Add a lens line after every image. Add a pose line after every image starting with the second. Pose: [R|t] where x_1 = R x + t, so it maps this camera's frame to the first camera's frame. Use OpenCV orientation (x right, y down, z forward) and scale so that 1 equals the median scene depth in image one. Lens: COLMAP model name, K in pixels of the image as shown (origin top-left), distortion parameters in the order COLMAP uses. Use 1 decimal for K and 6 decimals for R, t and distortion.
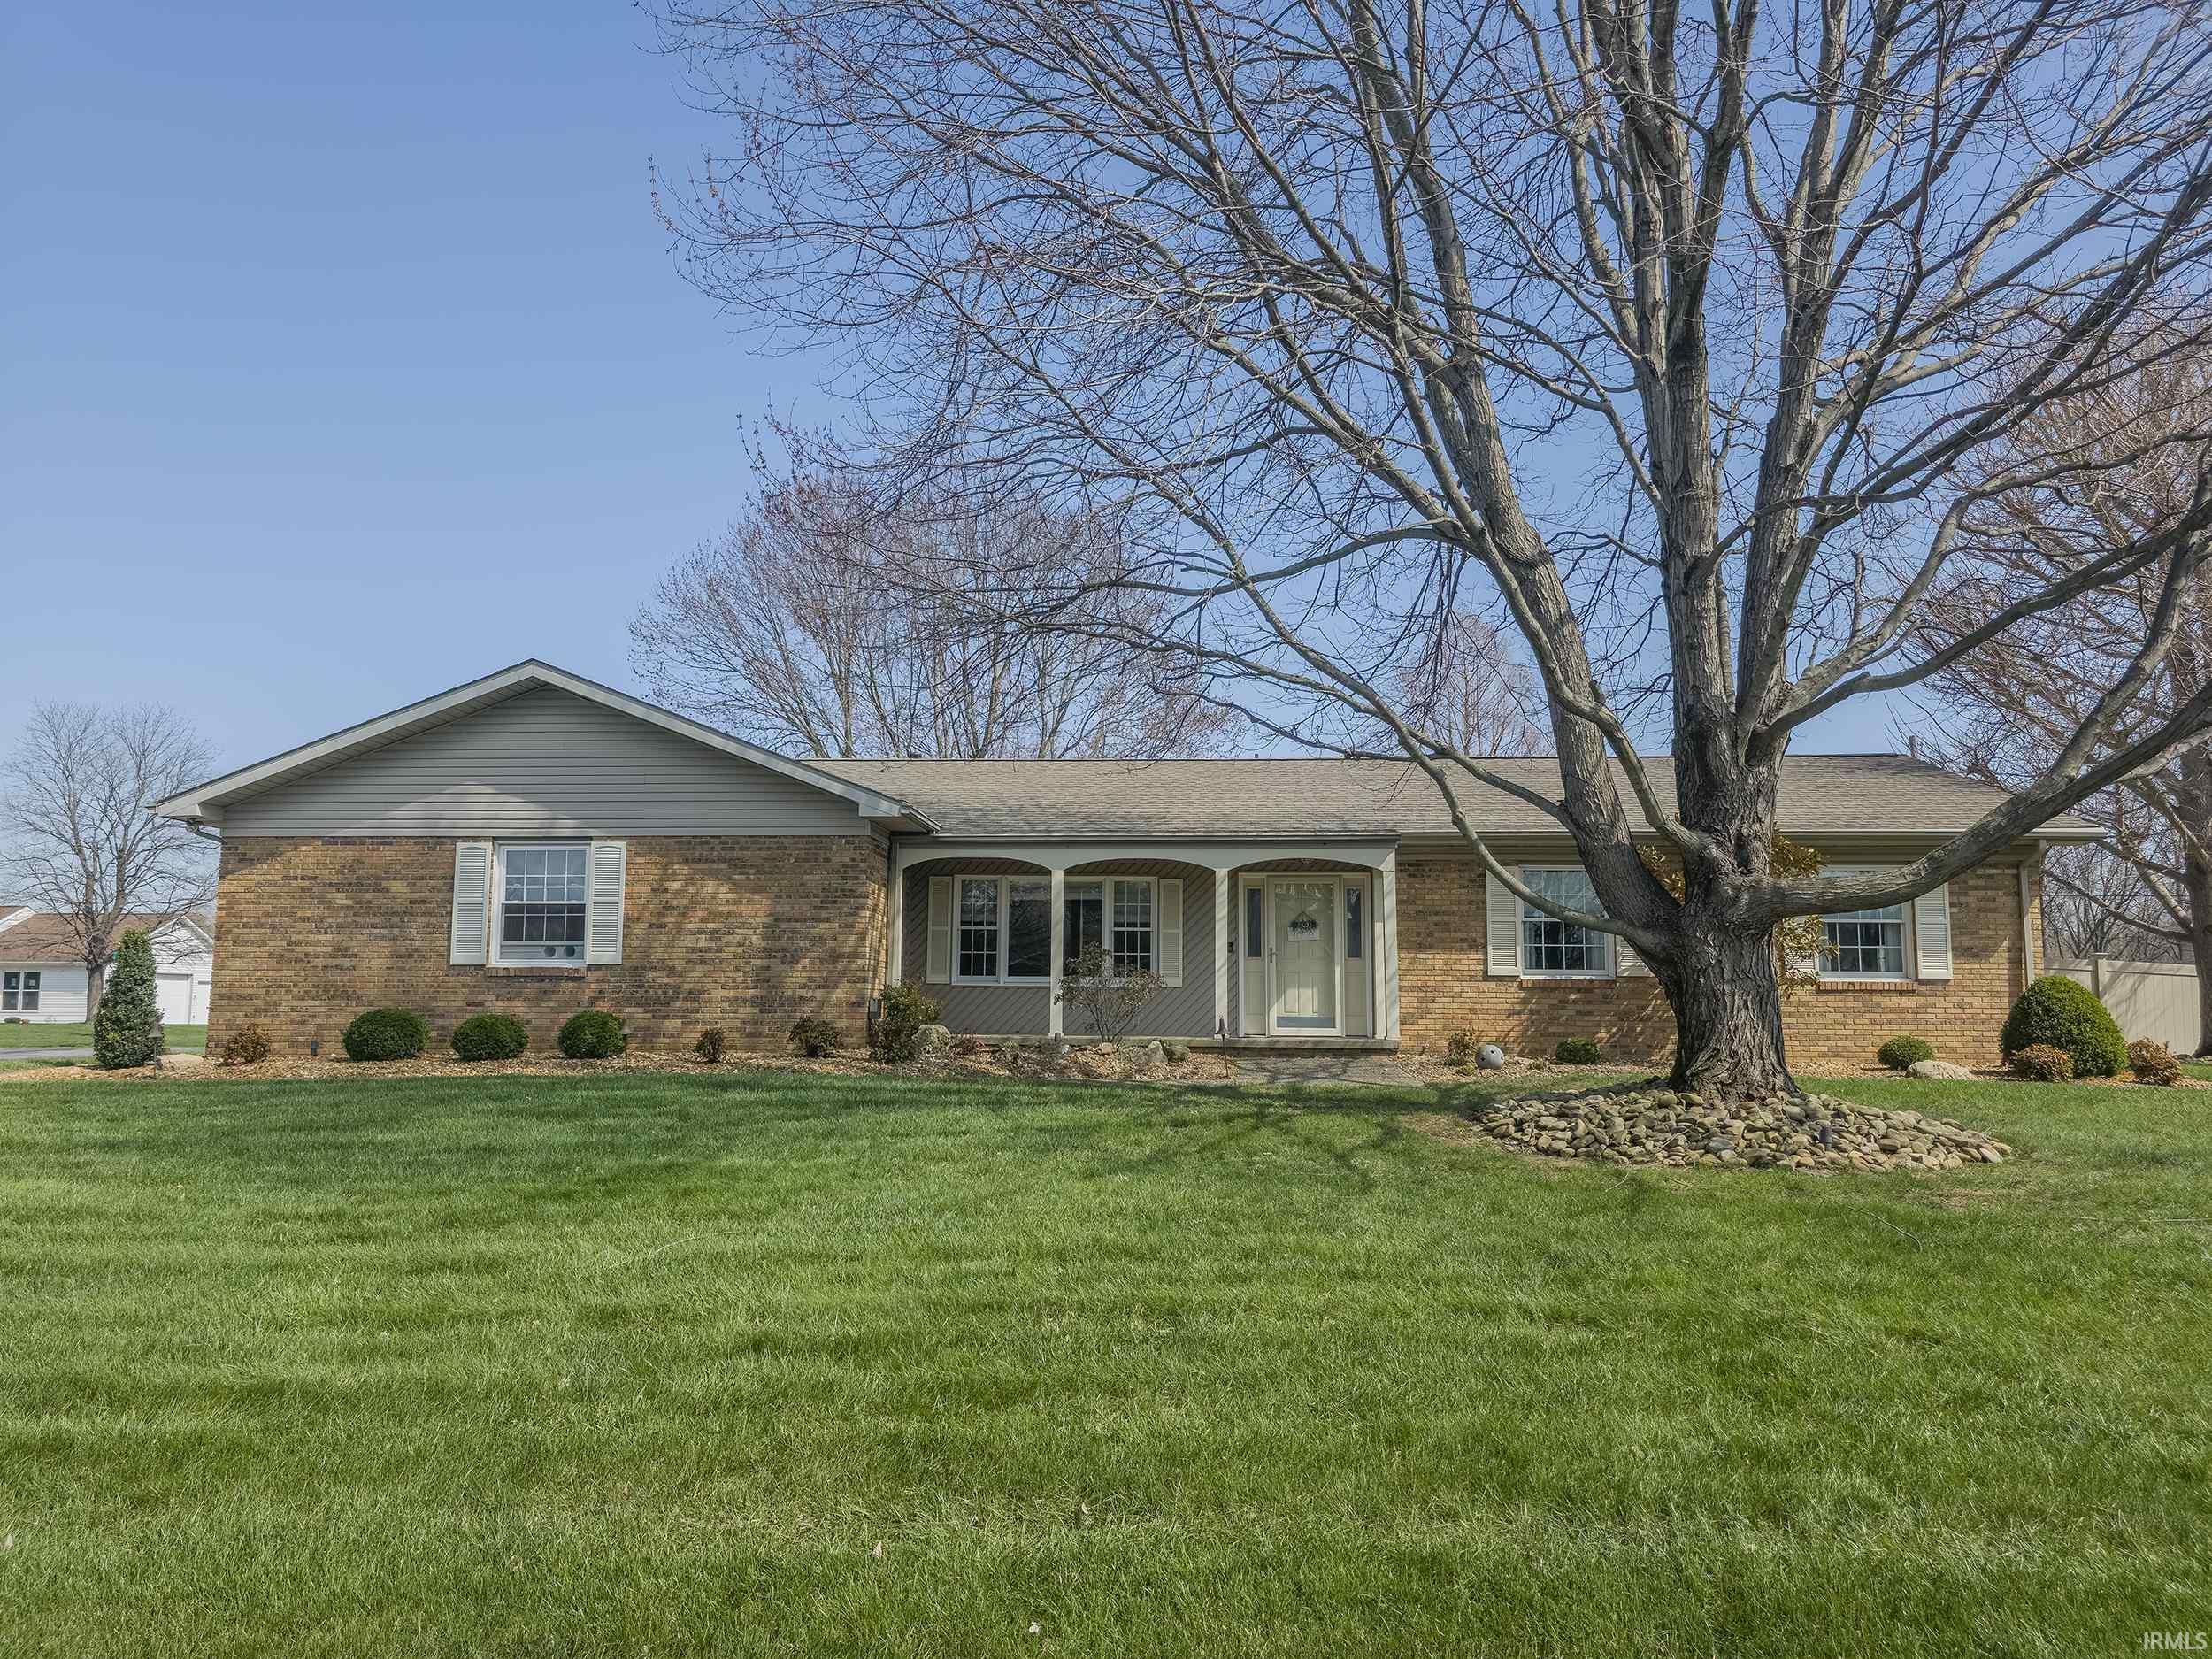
lens RADIAL K [[1302.3, 0, 1129.1], [0, 1302.3, 835.1], [0, 0, 1]] dist [0.113928, -0.113097]
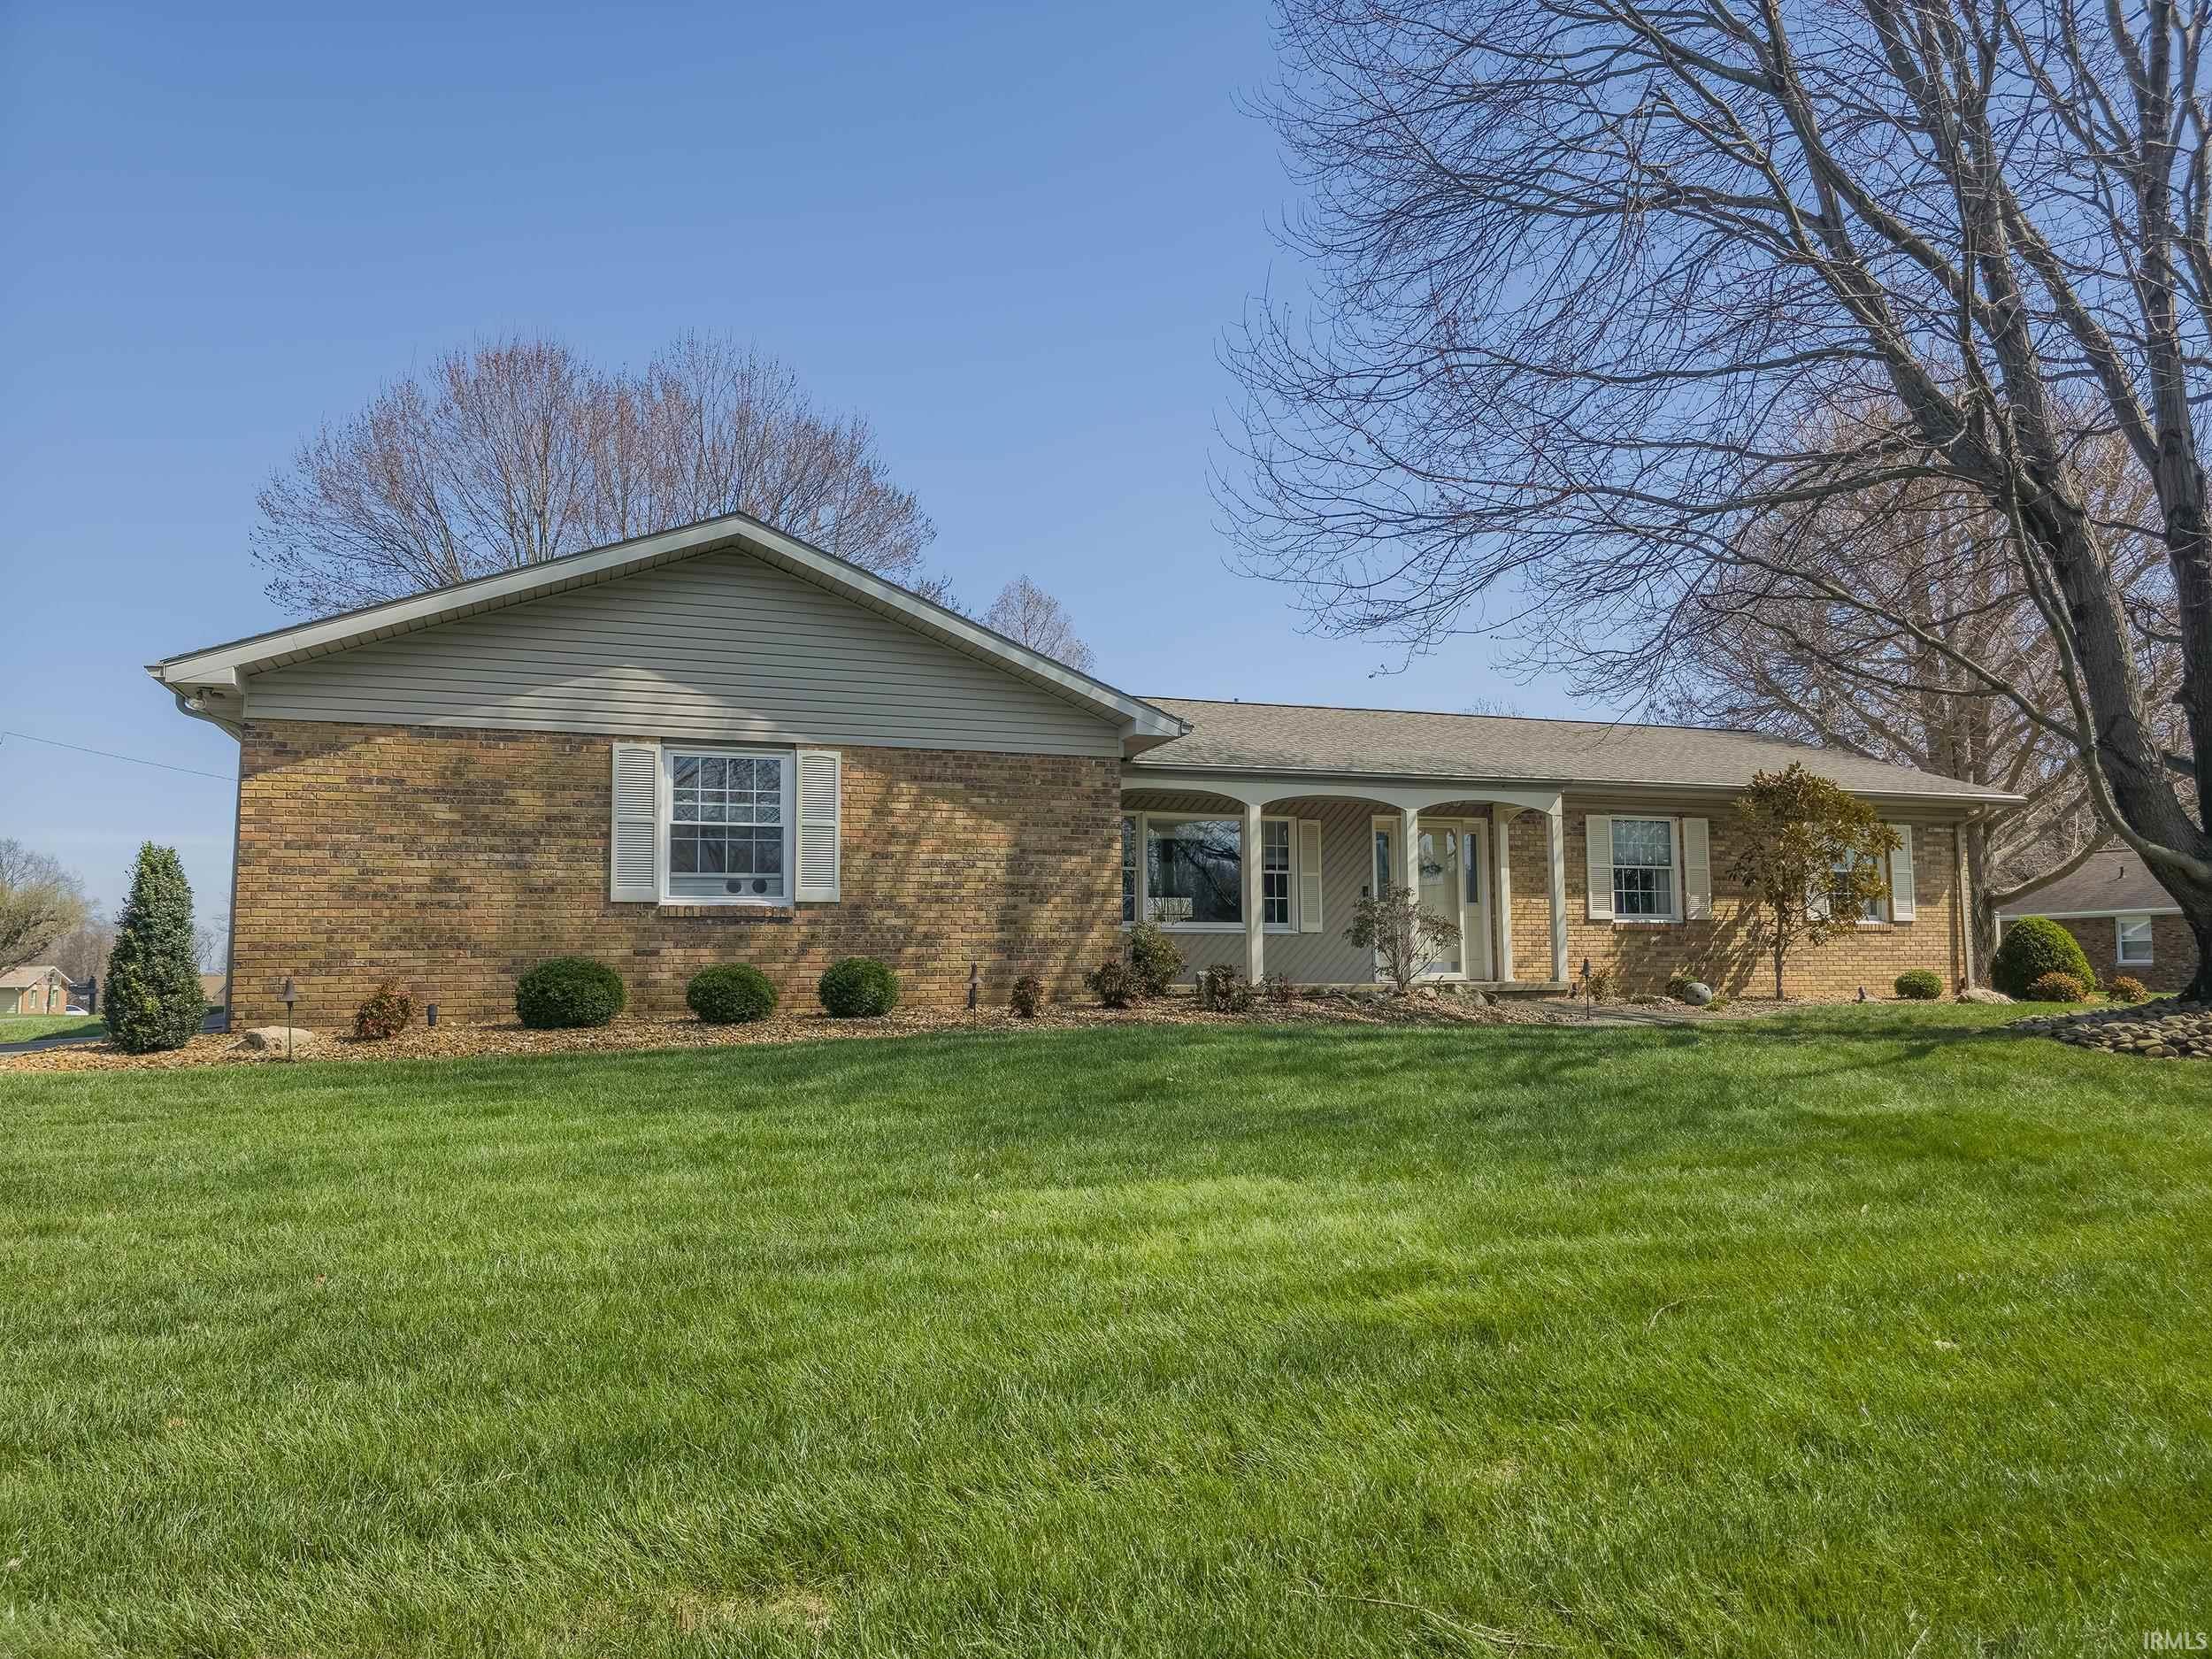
lens RADIAL K [[1302.3, 0, 1129.1], [0, 1302.3, 835.1], [0, 0, 1]] dist [0.113928, -0.113097]
pose [[0.932765, 0.021570, 0.359839, -0.501656], [-0.031473, 0.999269, 0.021683, 0.032984], [-0.359108, -0.031551, 0.932763, 0.183610]]
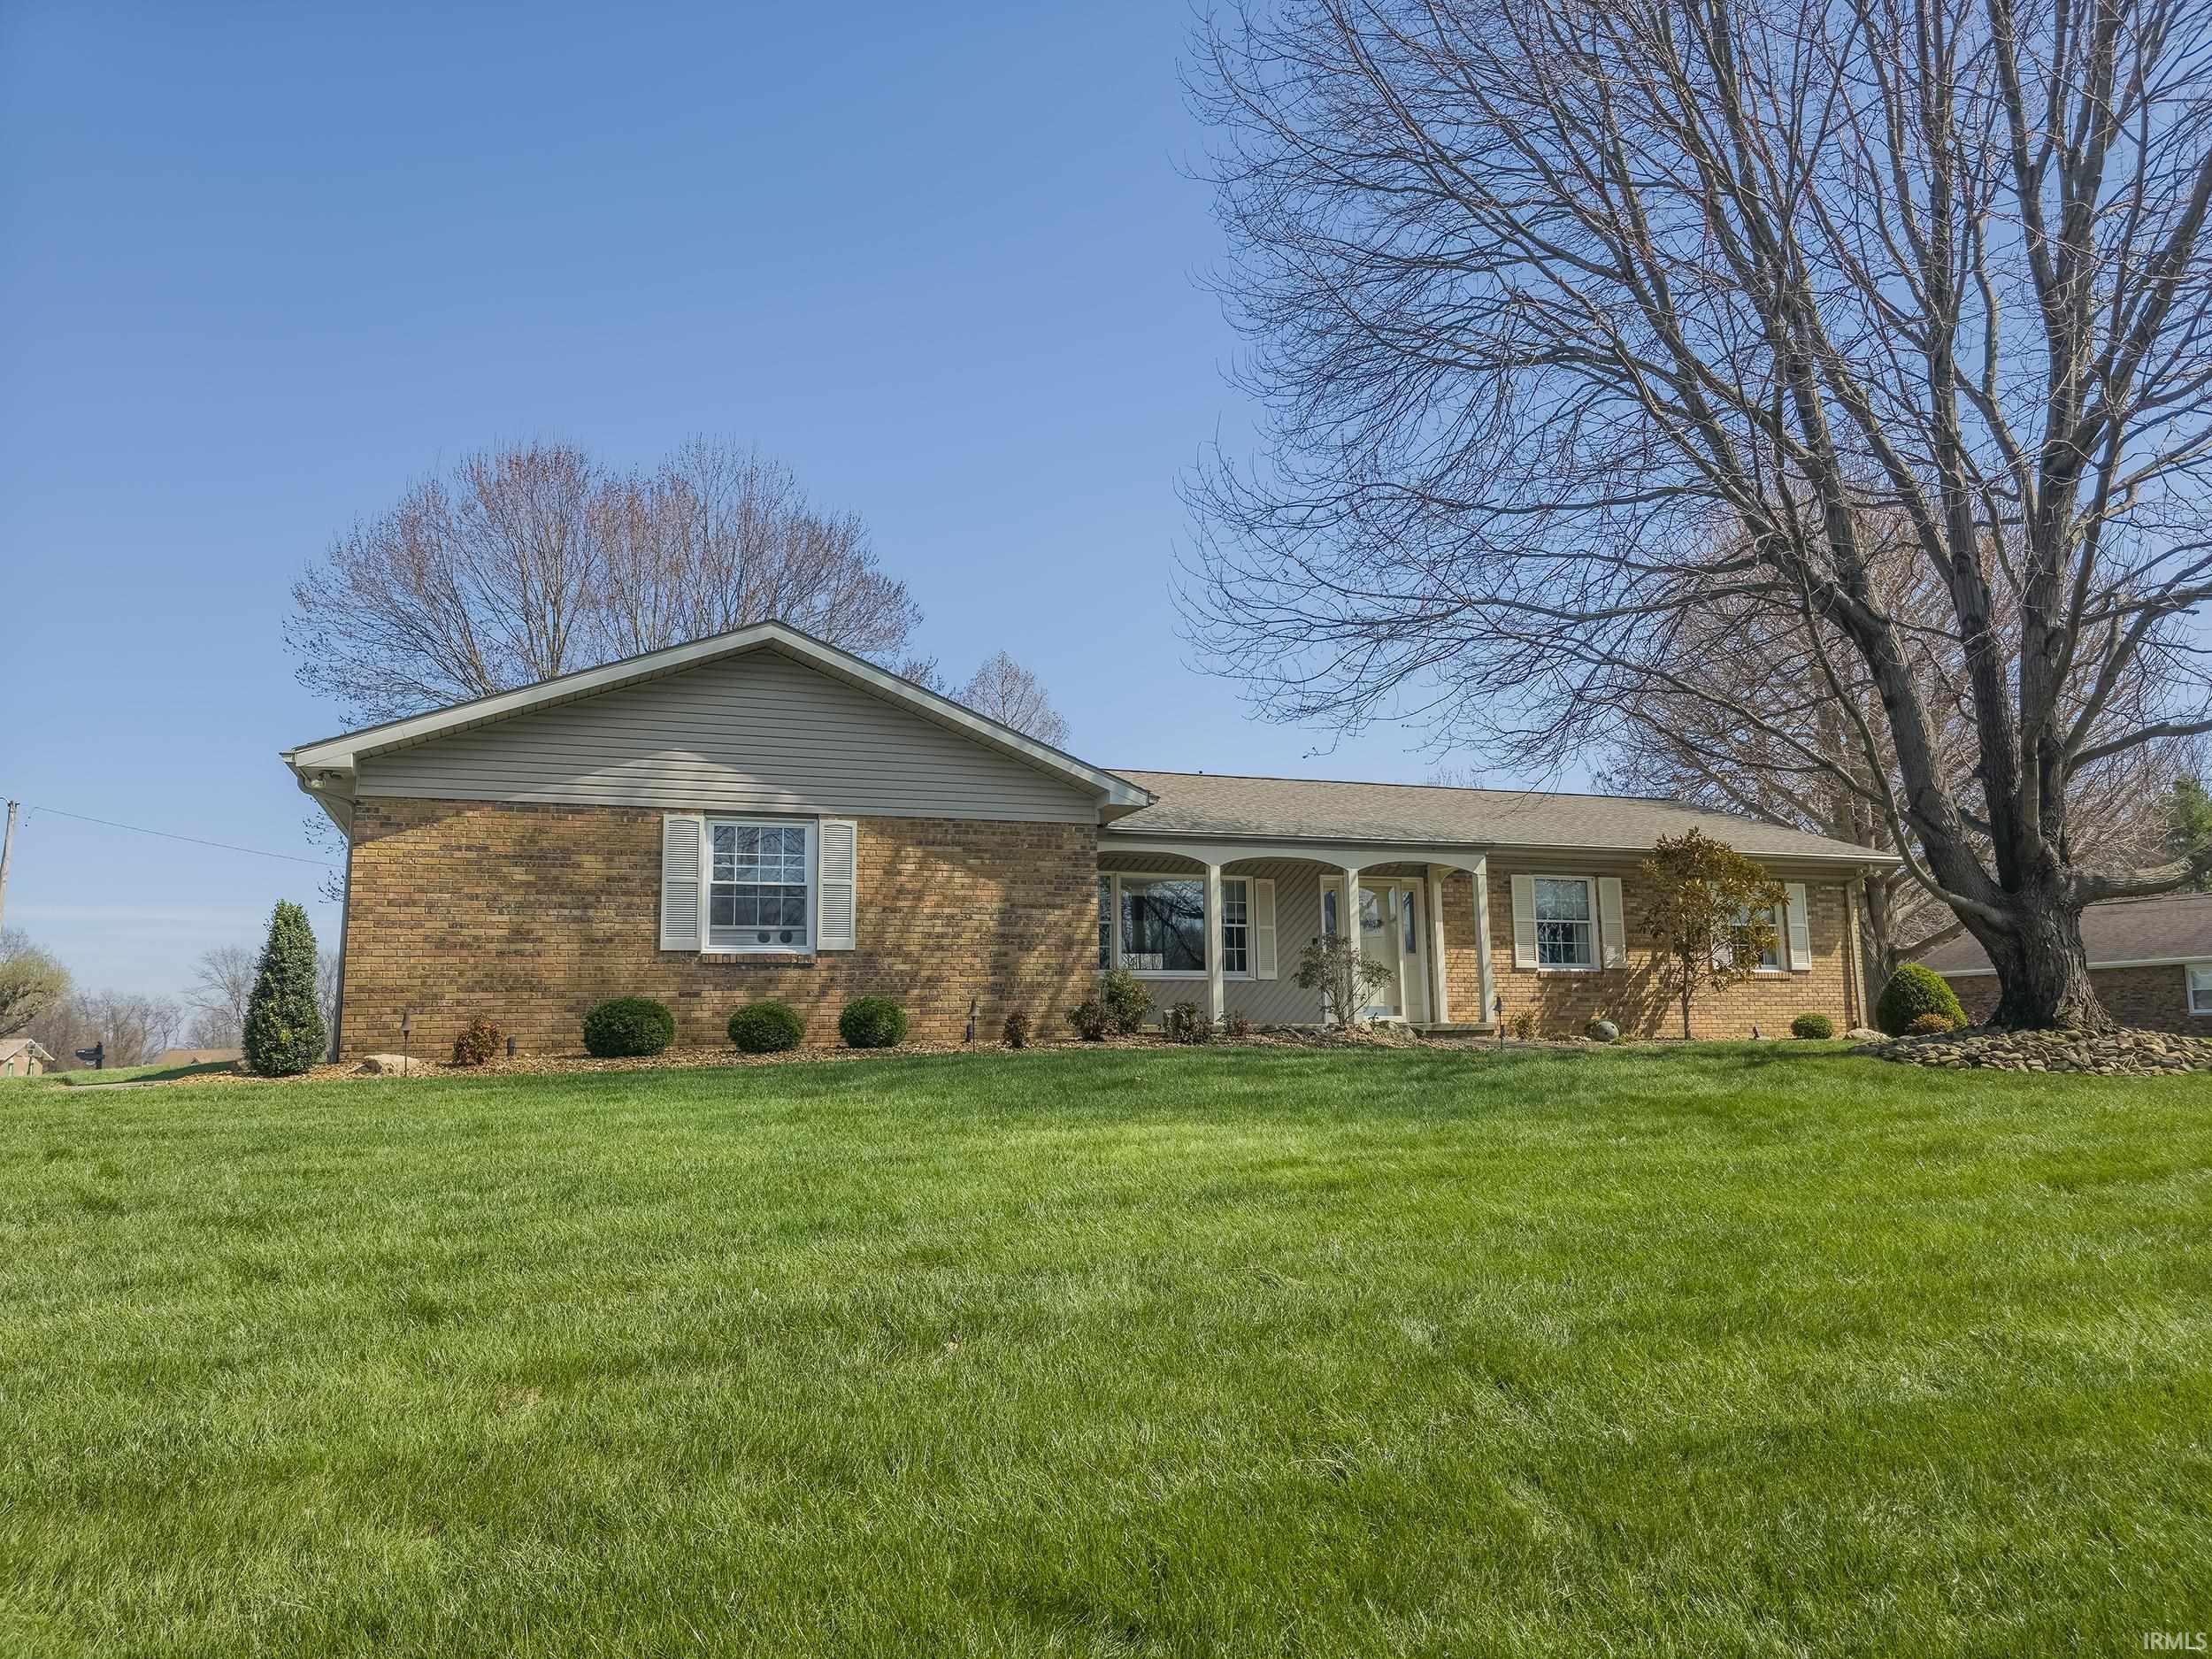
lens RADIAL K [[1302.3, 0, 1129.1], [0, 1302.3, 835.1], [0, 0, 1]] dist [0.113928, -0.113097]
pose [[0.925744, 0.036142, 0.376421, -0.549813], [-0.026630, 0.999182, -0.030444, 0.038379], [-0.377213, 0.018159, 0.925949, 0.059201]]
